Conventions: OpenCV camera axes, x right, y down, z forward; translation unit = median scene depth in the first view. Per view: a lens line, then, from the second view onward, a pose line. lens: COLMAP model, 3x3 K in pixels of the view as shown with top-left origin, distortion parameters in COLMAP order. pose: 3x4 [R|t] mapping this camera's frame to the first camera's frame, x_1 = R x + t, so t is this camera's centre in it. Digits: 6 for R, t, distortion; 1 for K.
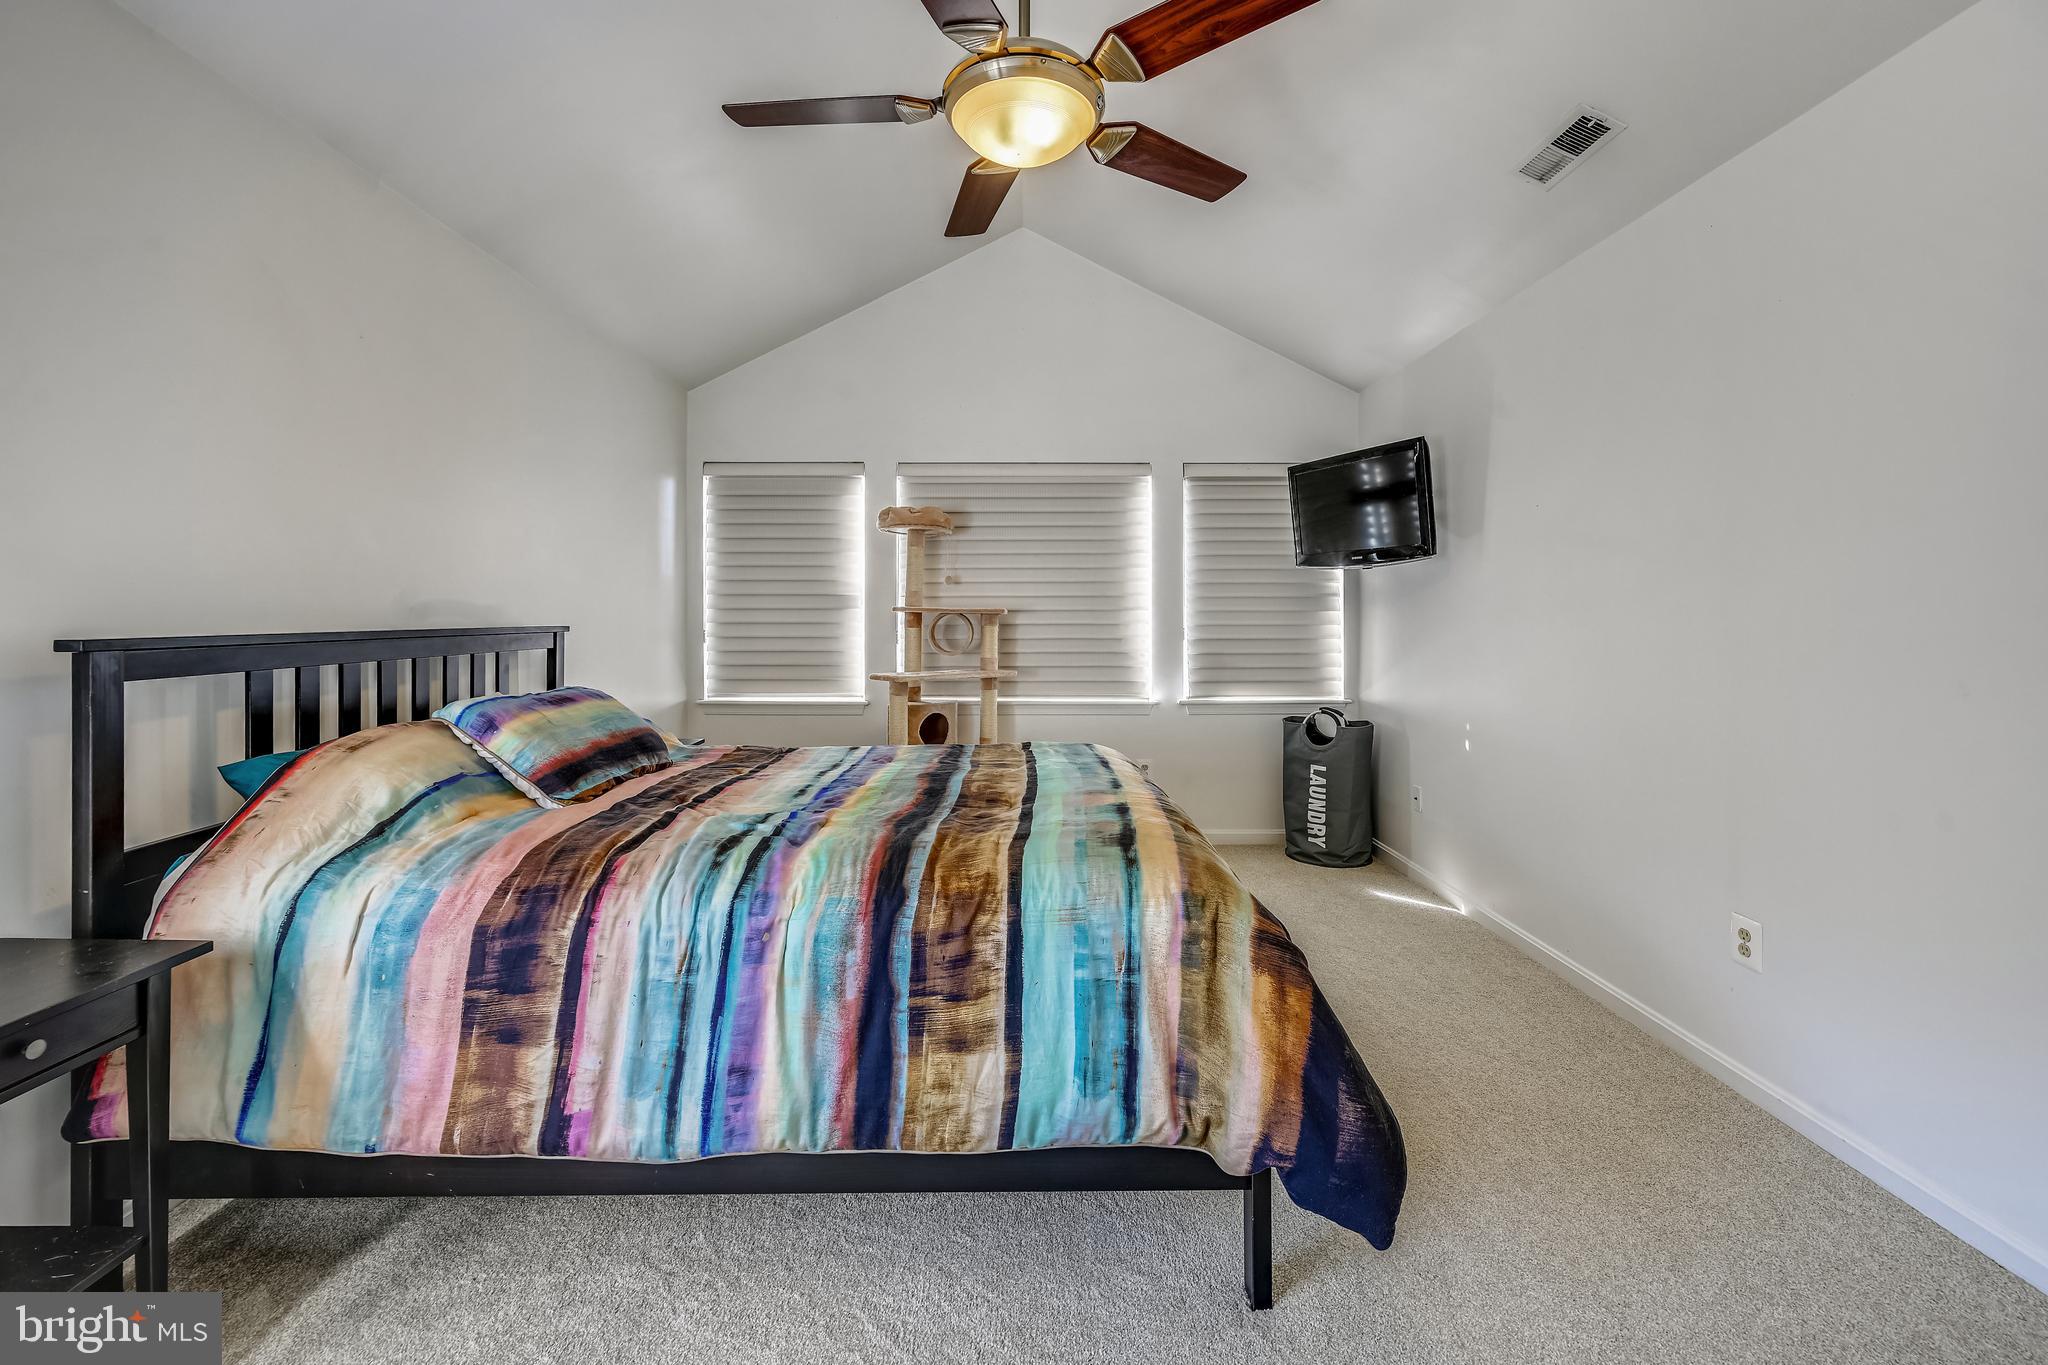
lens RADIAL K [[841.5, 0, 1026.7], [0, 841.5, 610.1], [0, 0, 1]] dist [0.001438, 0.000302]
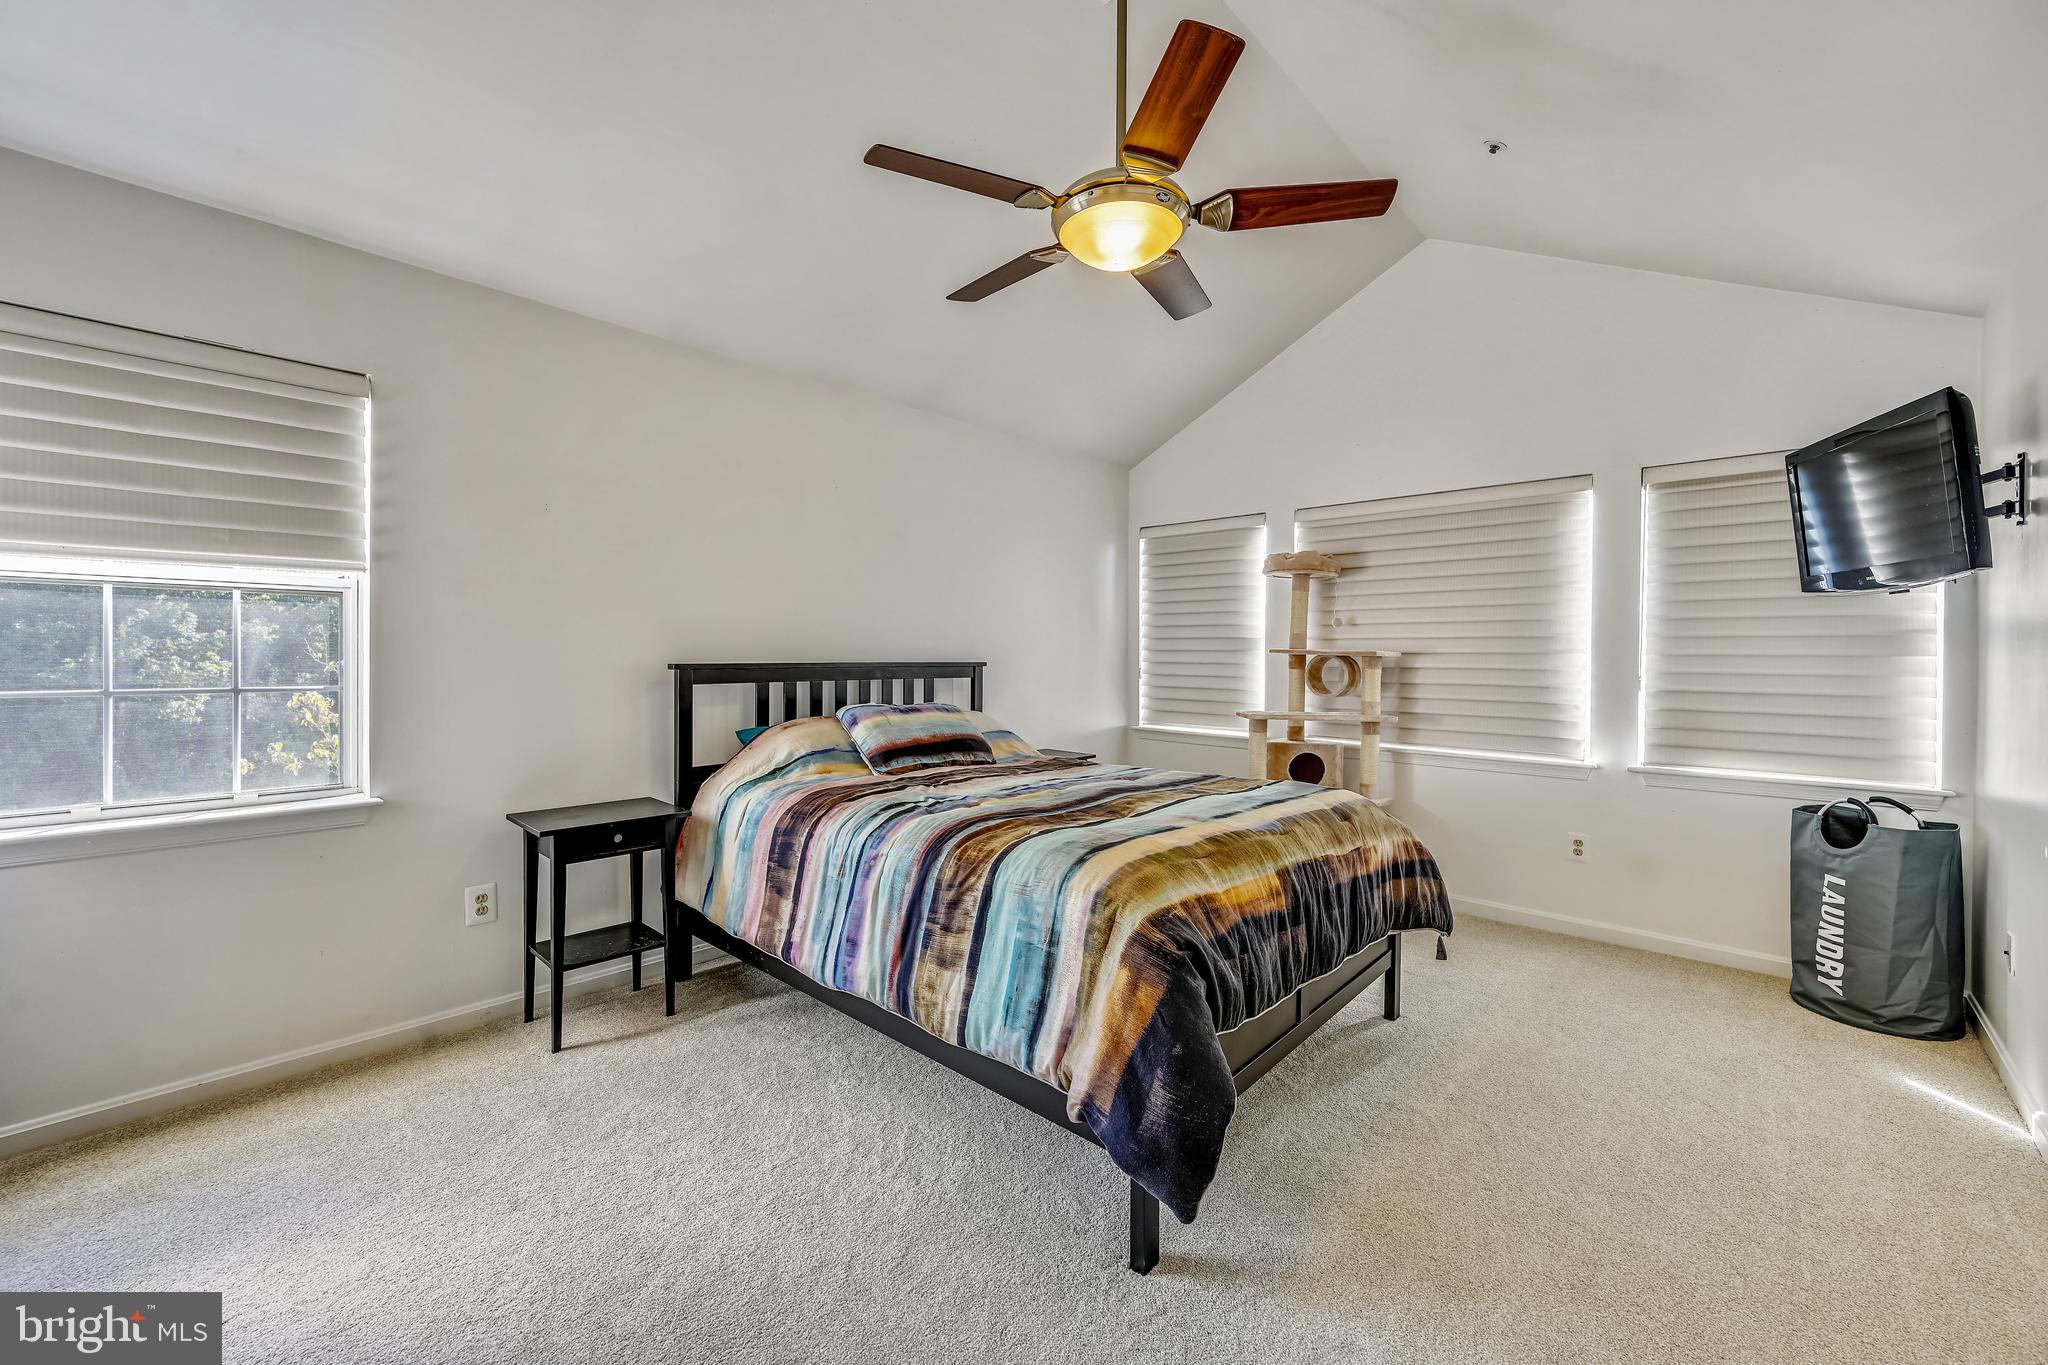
lens RADIAL K [[833.1, 0, 1026.2], [0, 833.1, 657.4], [0, 0, 1]] dist [0.001169, 0.000034]
pose [[0.720664, 0.008259, -0.693235, 0.937313], [-0.003859, 0.999961, 0.007902, -0.000605], [0.693274, -0.003019, 0.720668, 0.096099]]
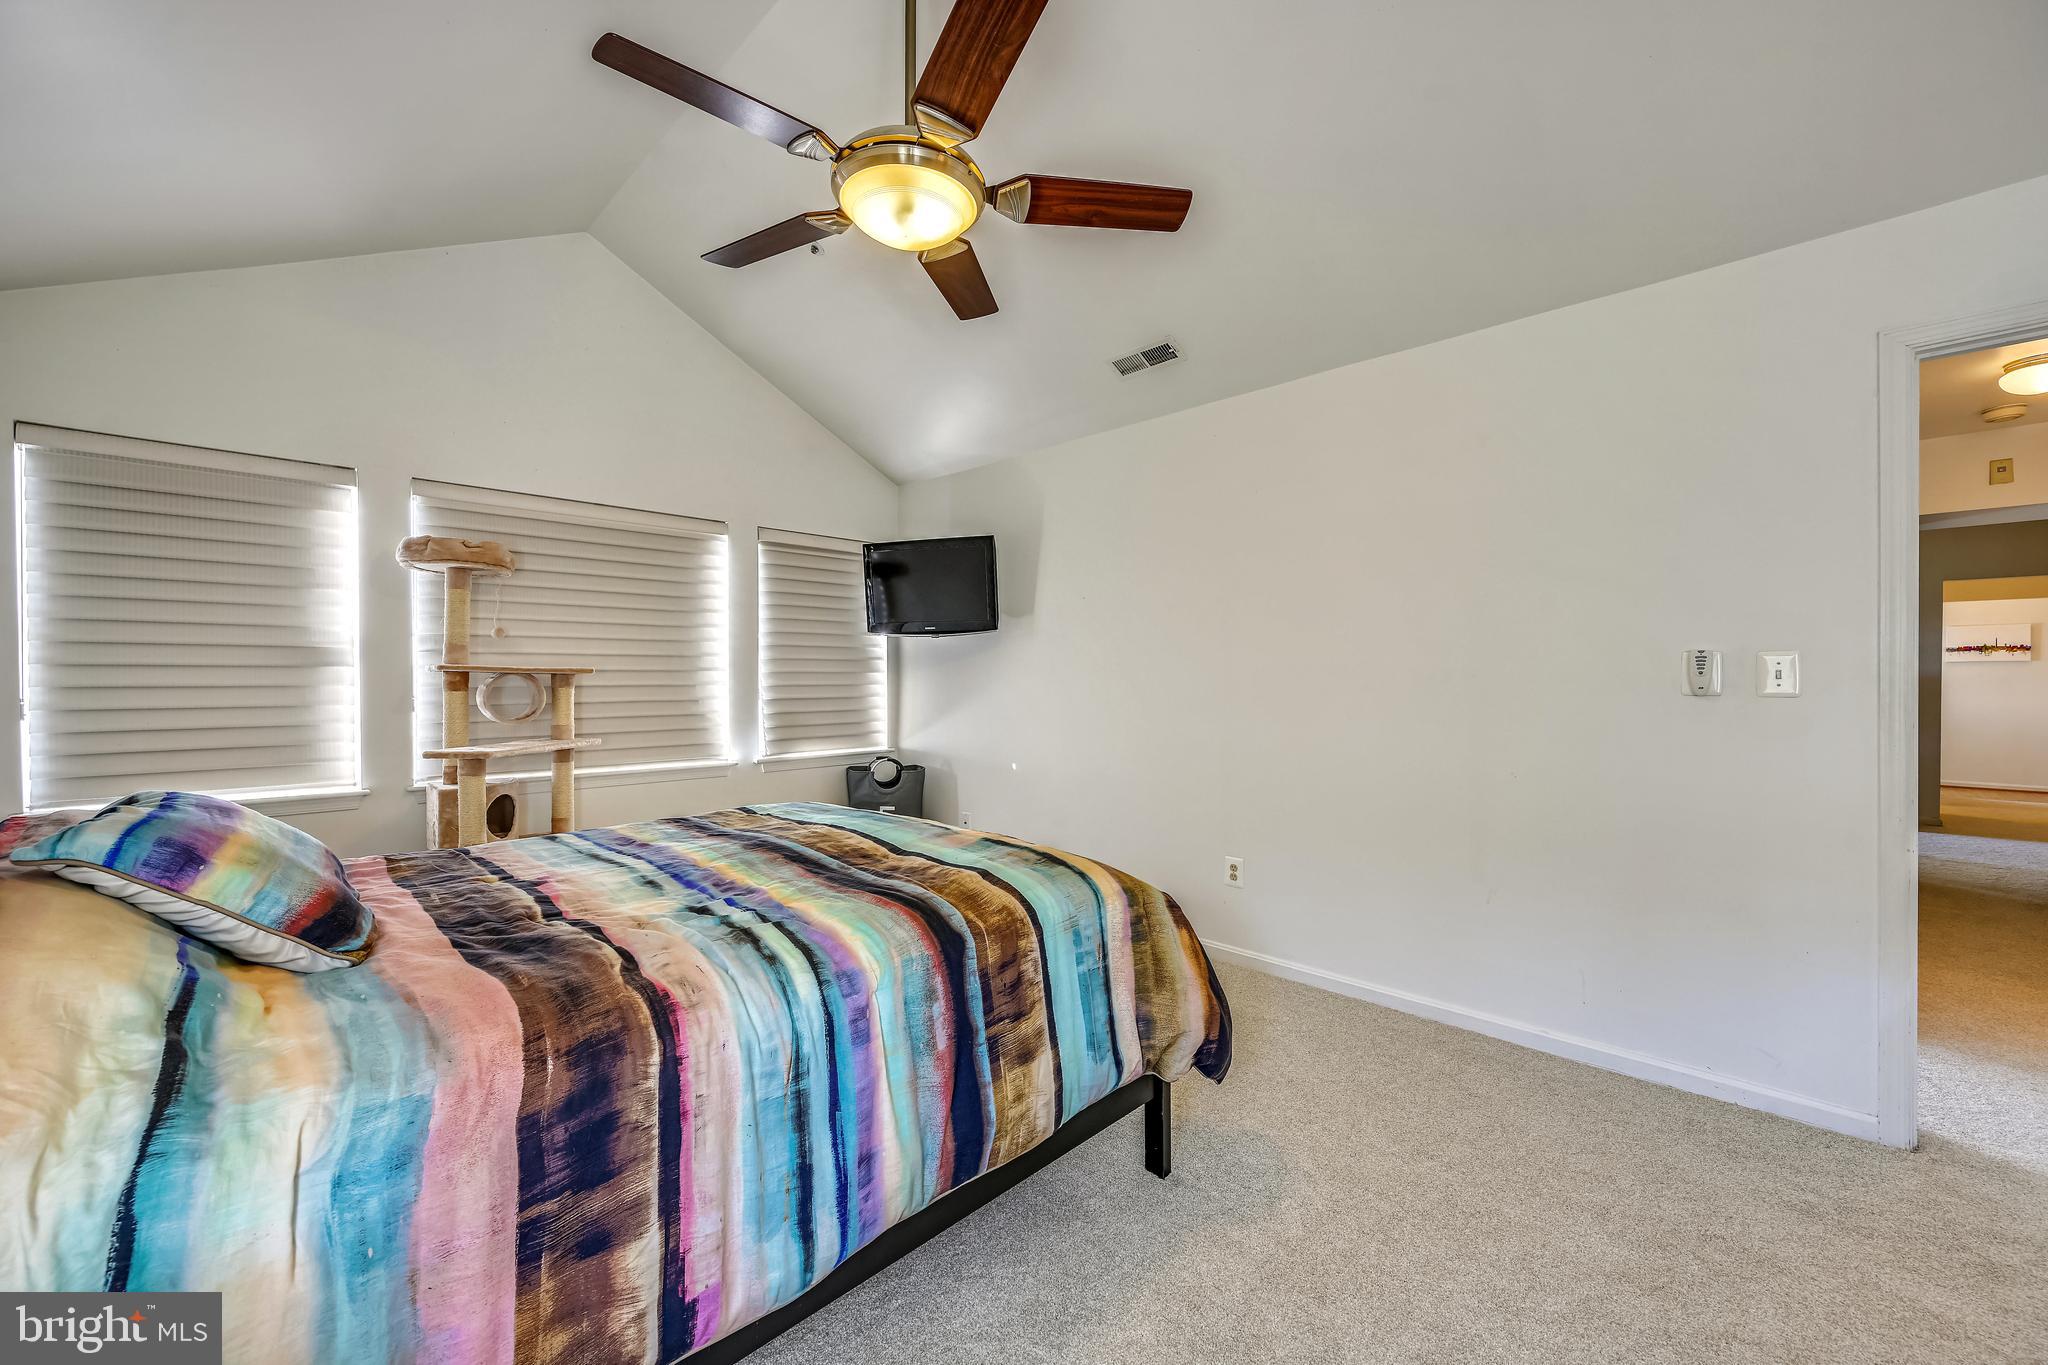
lens RADIAL K [[806.5, 0, 1024.0], [0, 806.5, 682.5], [0, 0, 1]] dist [0.001092, 0.000419]
pose [[0.710664, -0.004308, 0.703518, -0.813759], [-0.005394, 0.999918, 0.011572, 0.002990], [-0.703510, -0.012018, 0.710583, 0.230481]]
